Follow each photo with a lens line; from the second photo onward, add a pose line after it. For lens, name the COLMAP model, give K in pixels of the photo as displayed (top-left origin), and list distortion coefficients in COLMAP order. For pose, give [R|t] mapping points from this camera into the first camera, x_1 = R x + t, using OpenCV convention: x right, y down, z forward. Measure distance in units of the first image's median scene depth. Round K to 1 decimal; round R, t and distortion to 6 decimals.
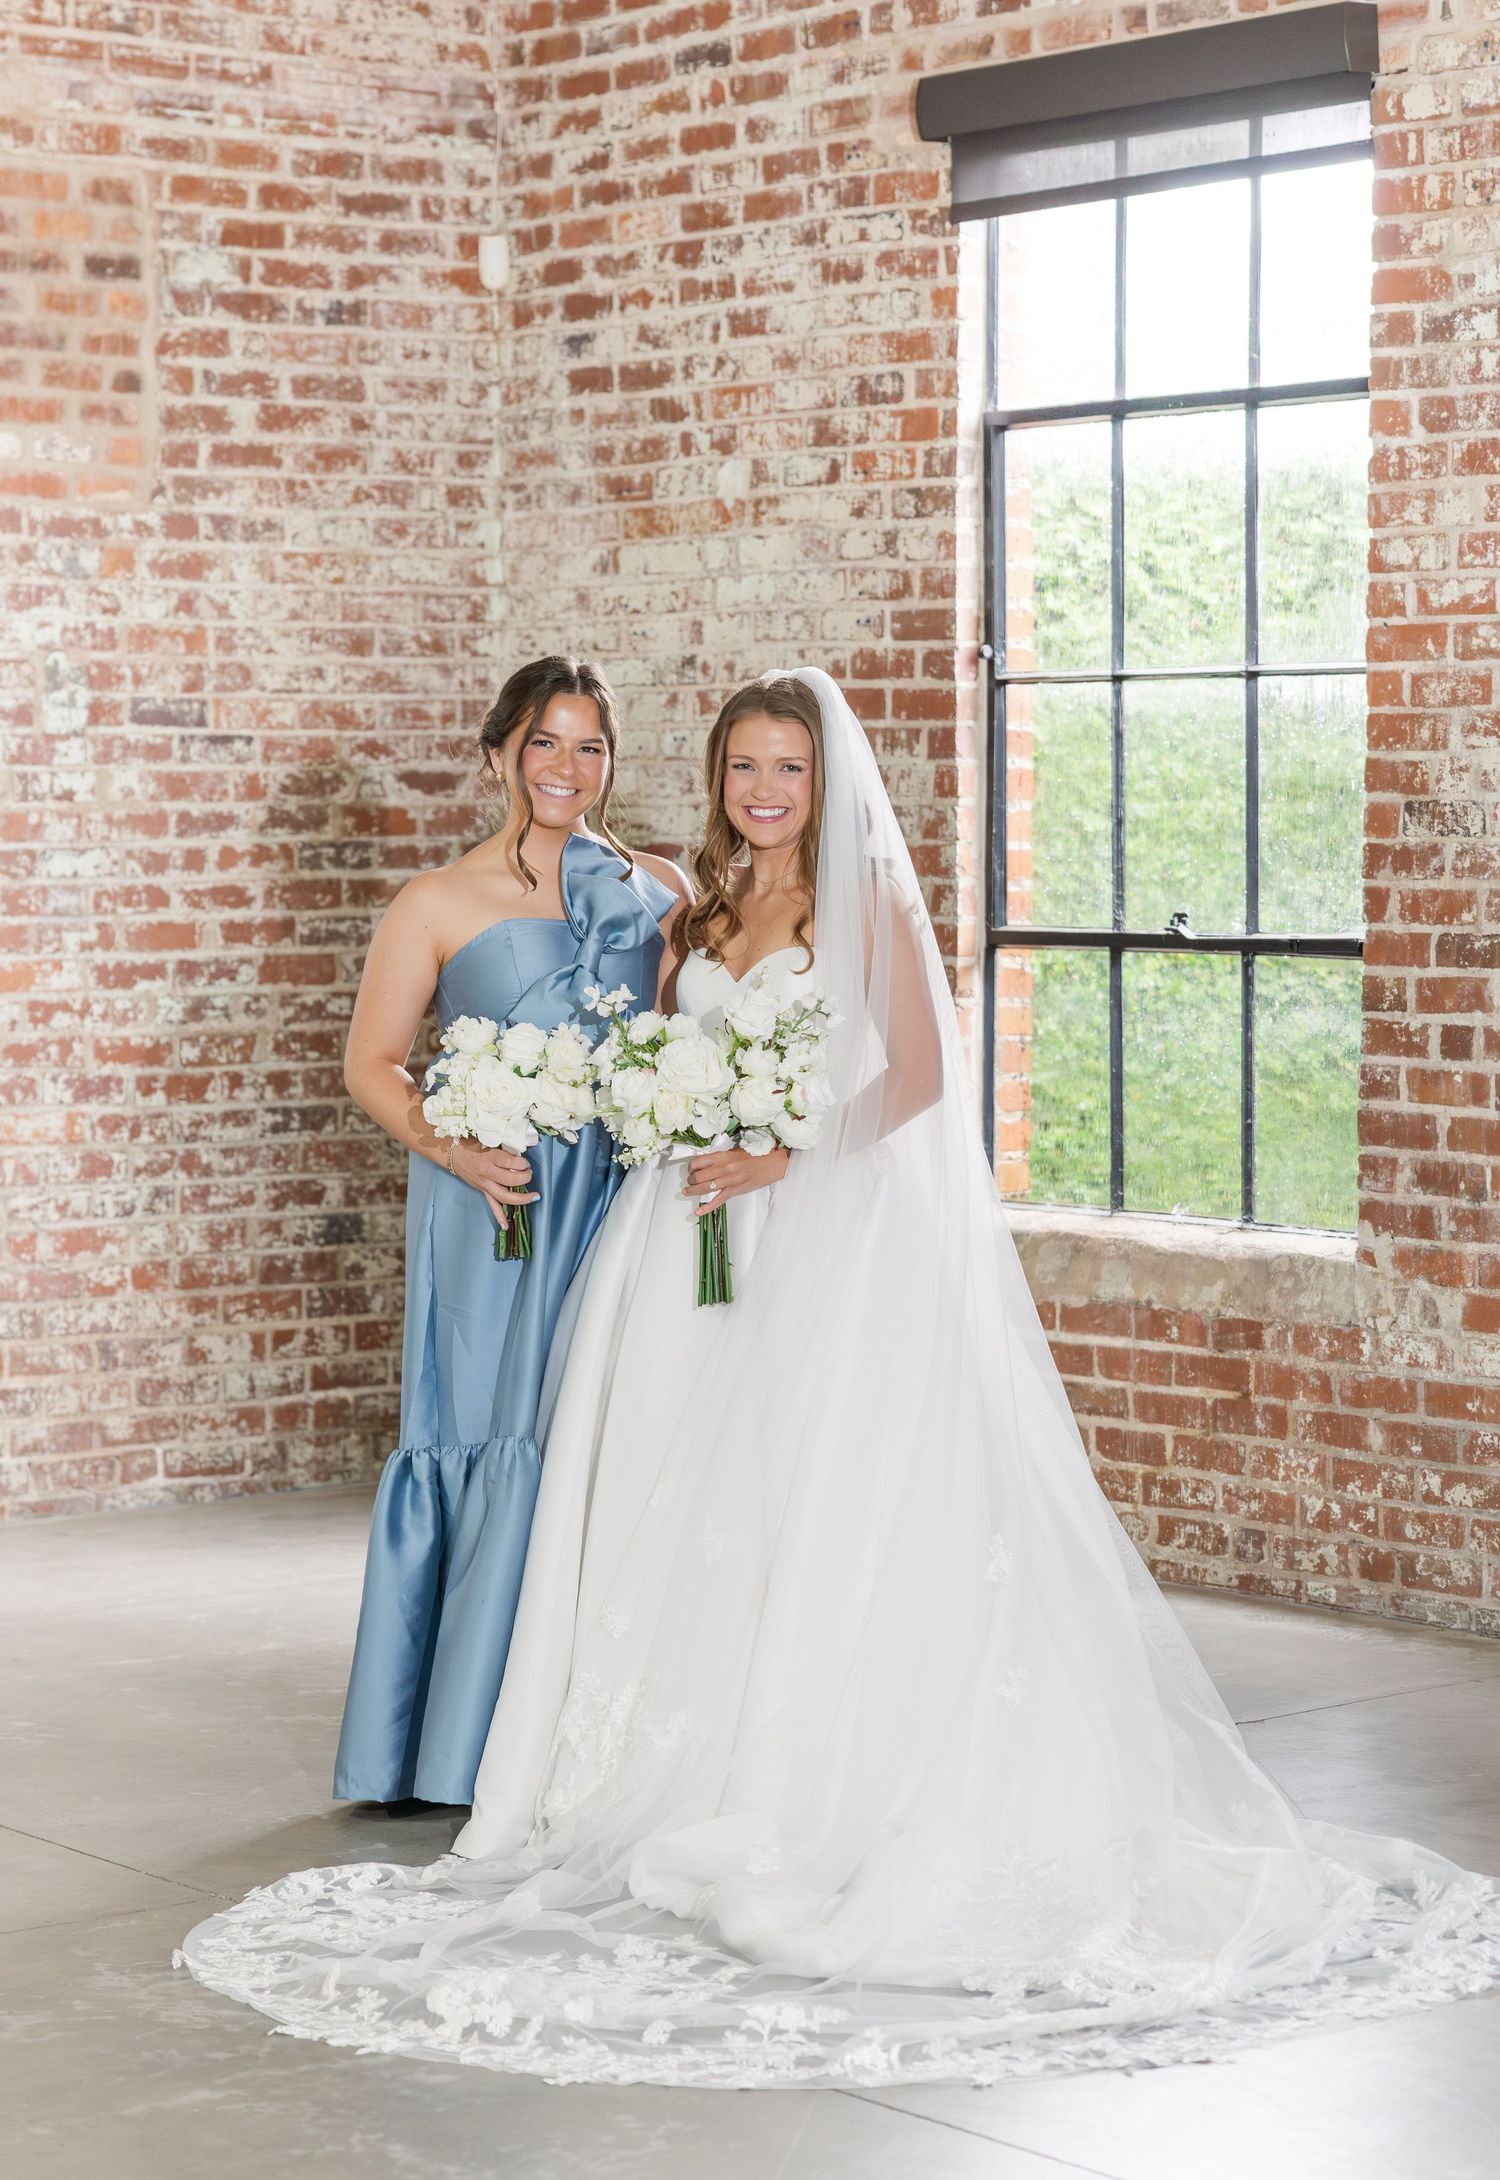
lens RADIAL K [[4992.7, 0, 700.1], [0, 4992.7, 1142.5], [0, 0, 1]] dist [-0.151282, 0.310421]
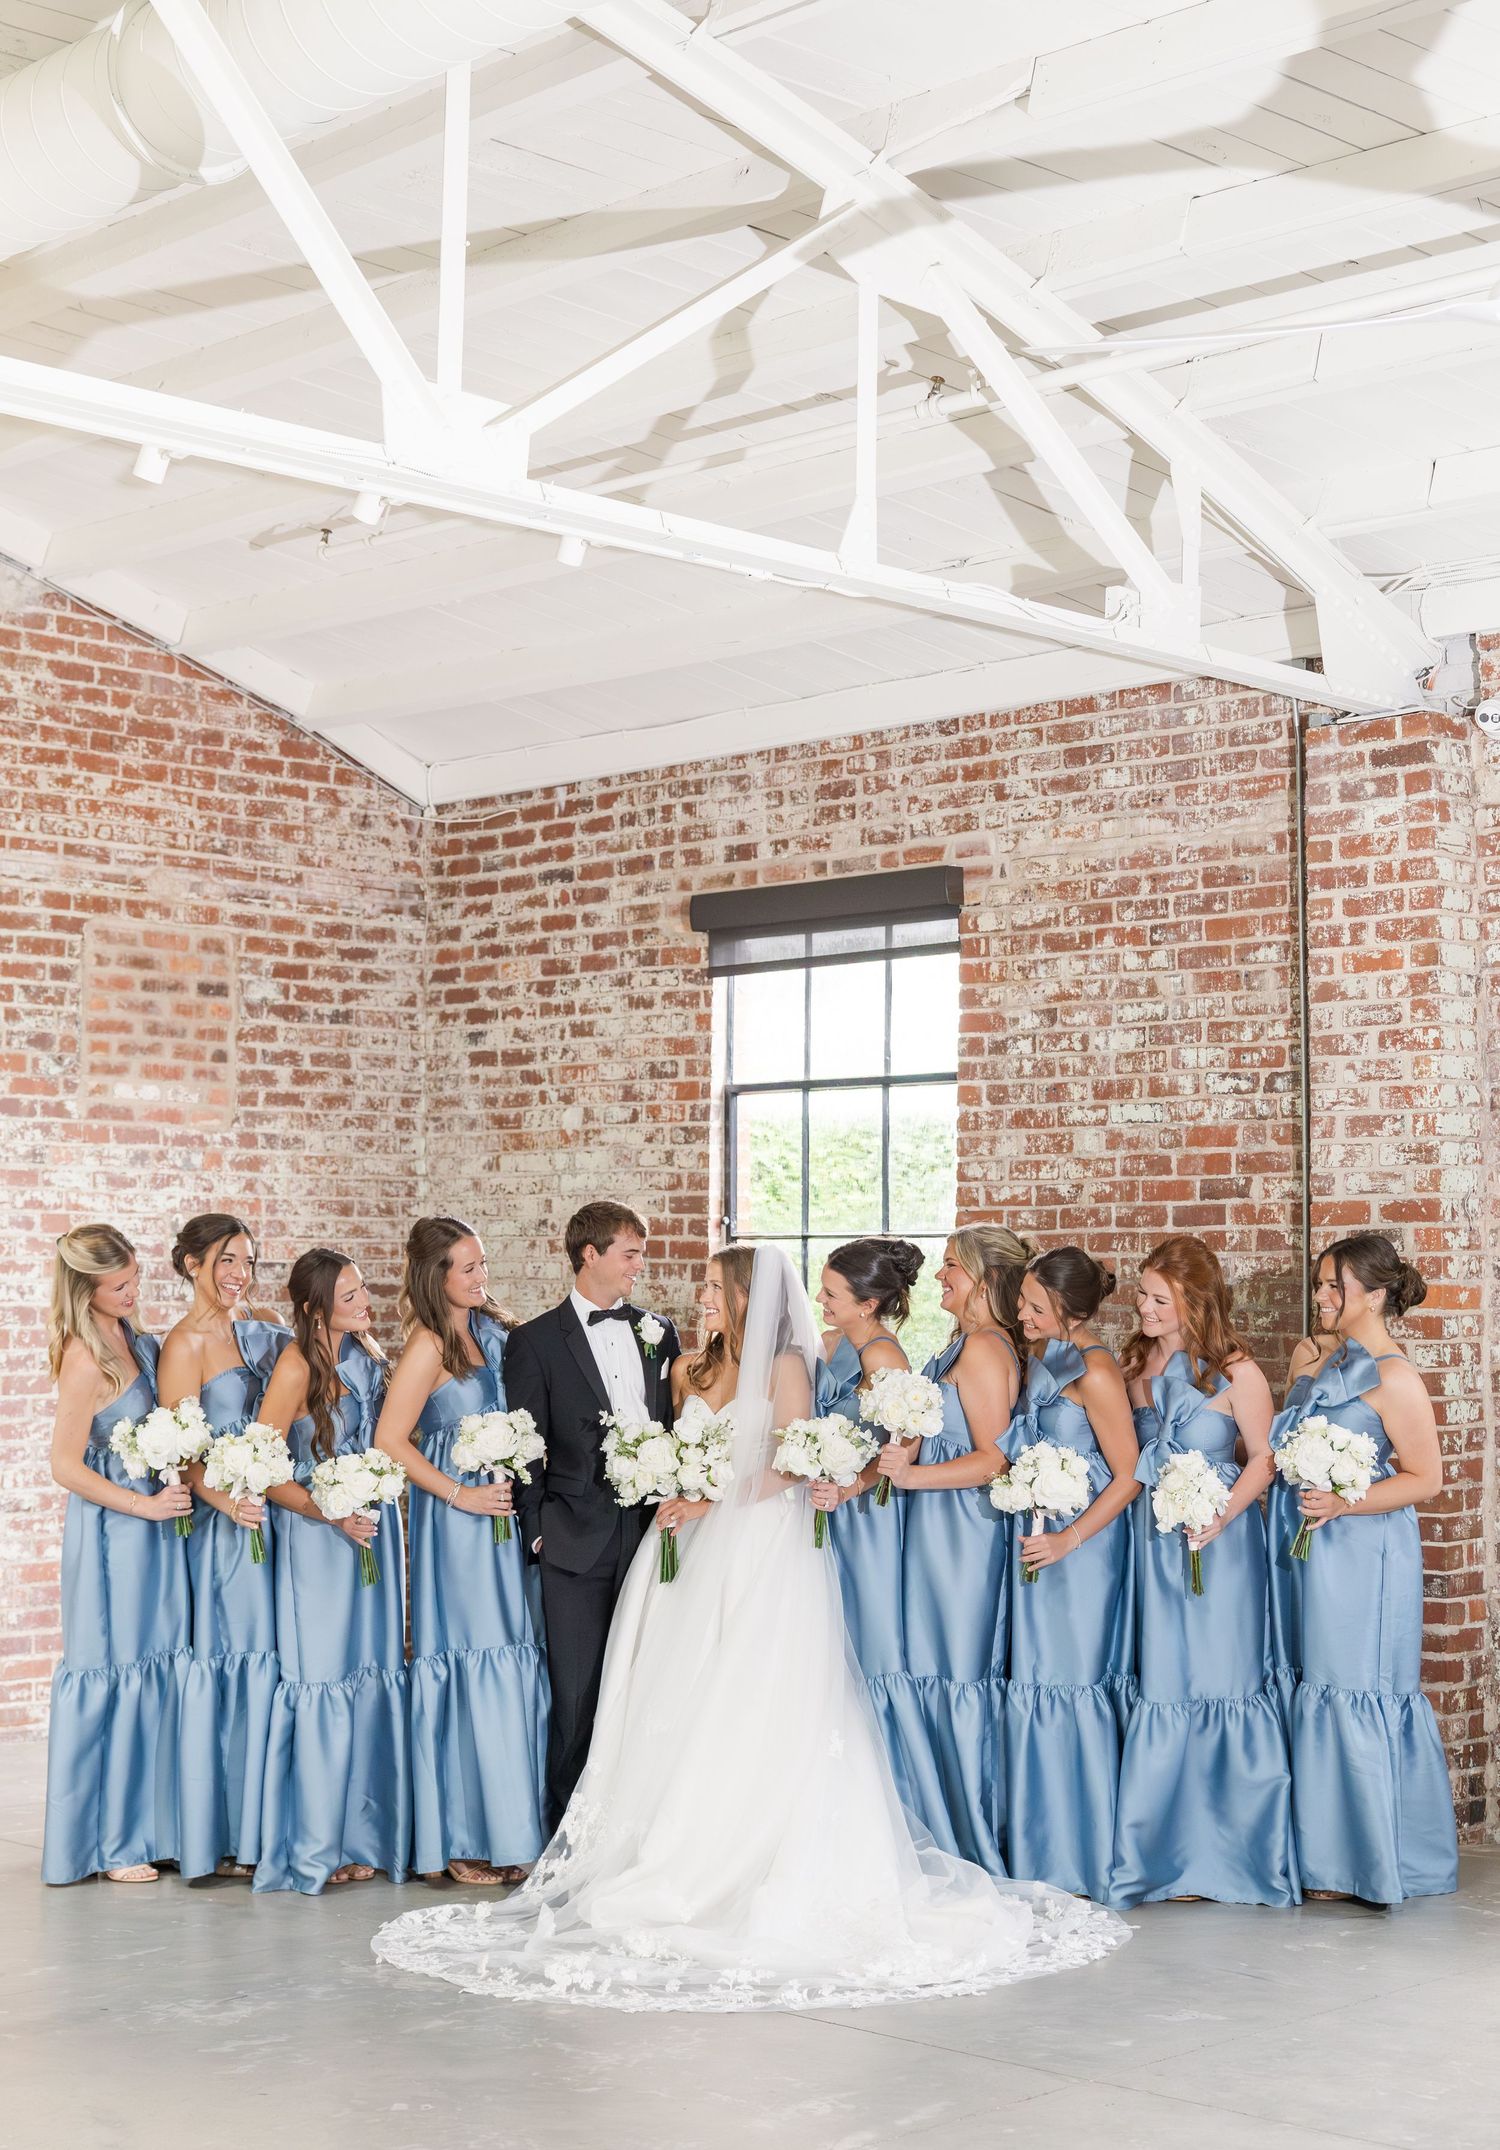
lens RADIAL K [[3301.5, 0, 740.9], [0, 3301.5, 1128.9], [0, 0, 1]] dist [-0.038792, 0.132190]
pose [[0.991249, 0.013521, 0.131313, -0.085549], [0.001468, 0.993550, -0.113386, 0.001179], [-0.131999, 0.112587, 0.984835, -0.141054]]
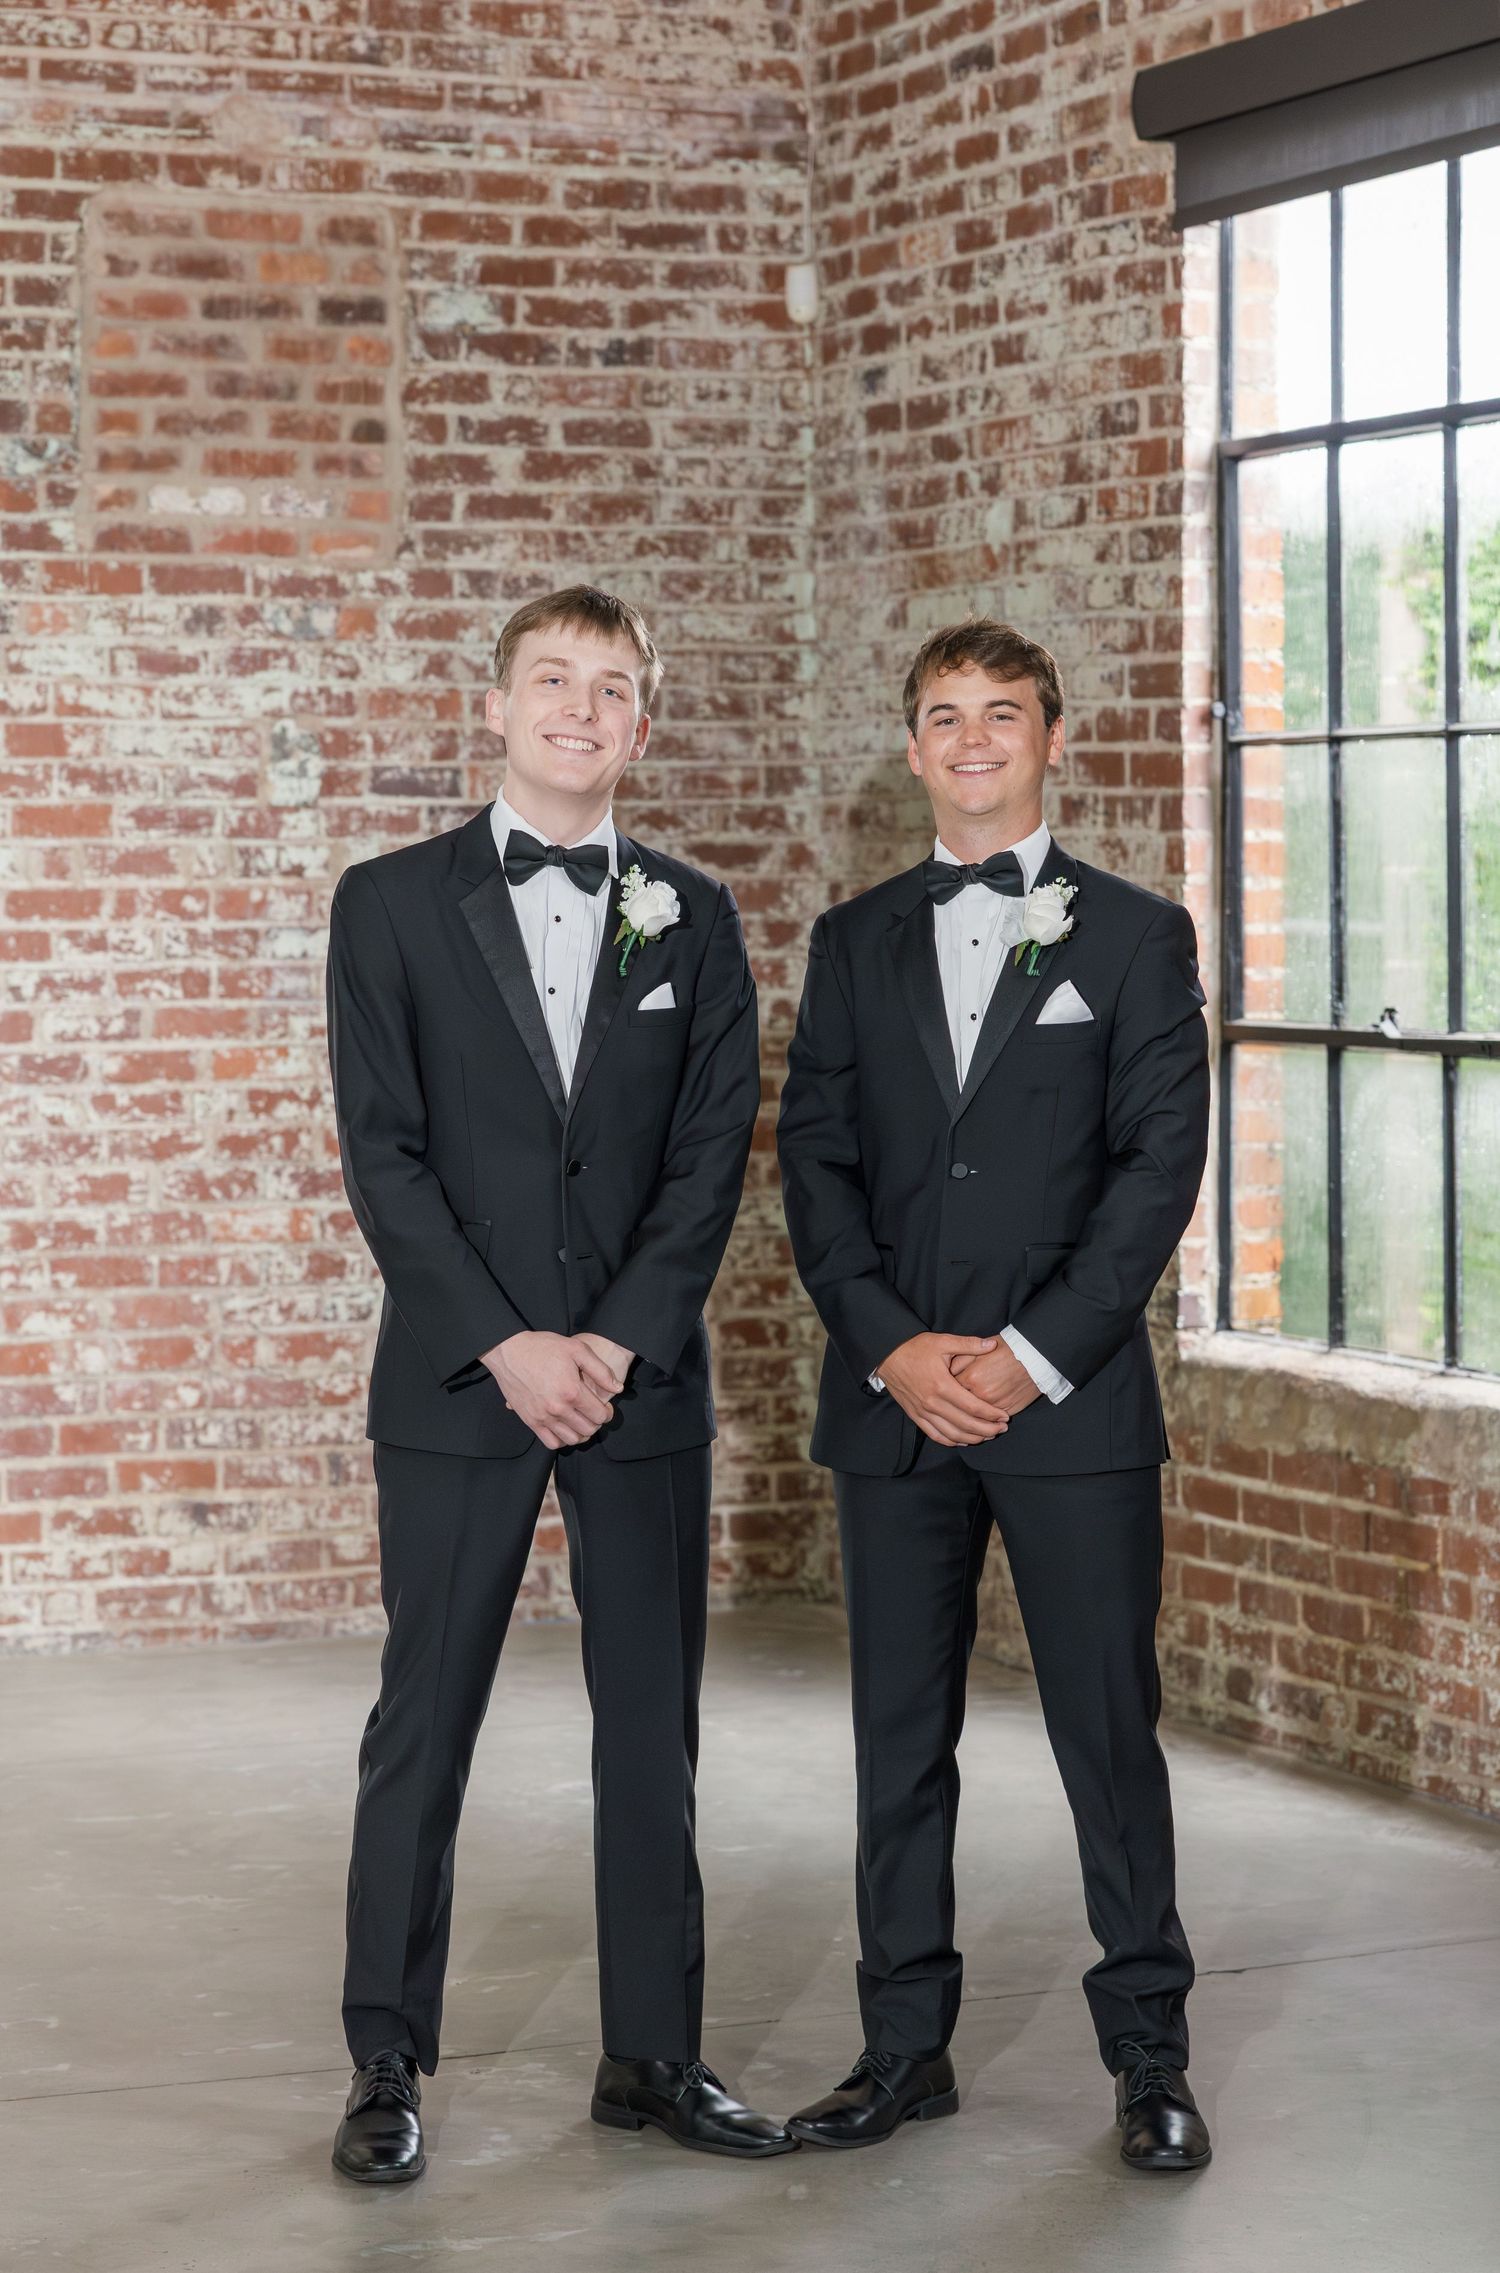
lens RADIAL K [[4851.3, 0, 596.8], [0, 4851.3, 917.3], [0, 0, 1]] dist [-0.195405, 0.896663]
pose [[0.959523, 0.001636, -0.281624, 0.183117], [-0.017068, 0.998483, -0.052351, -0.013886], [0.281111, 0.055039, 0.958096, 0.138021]]
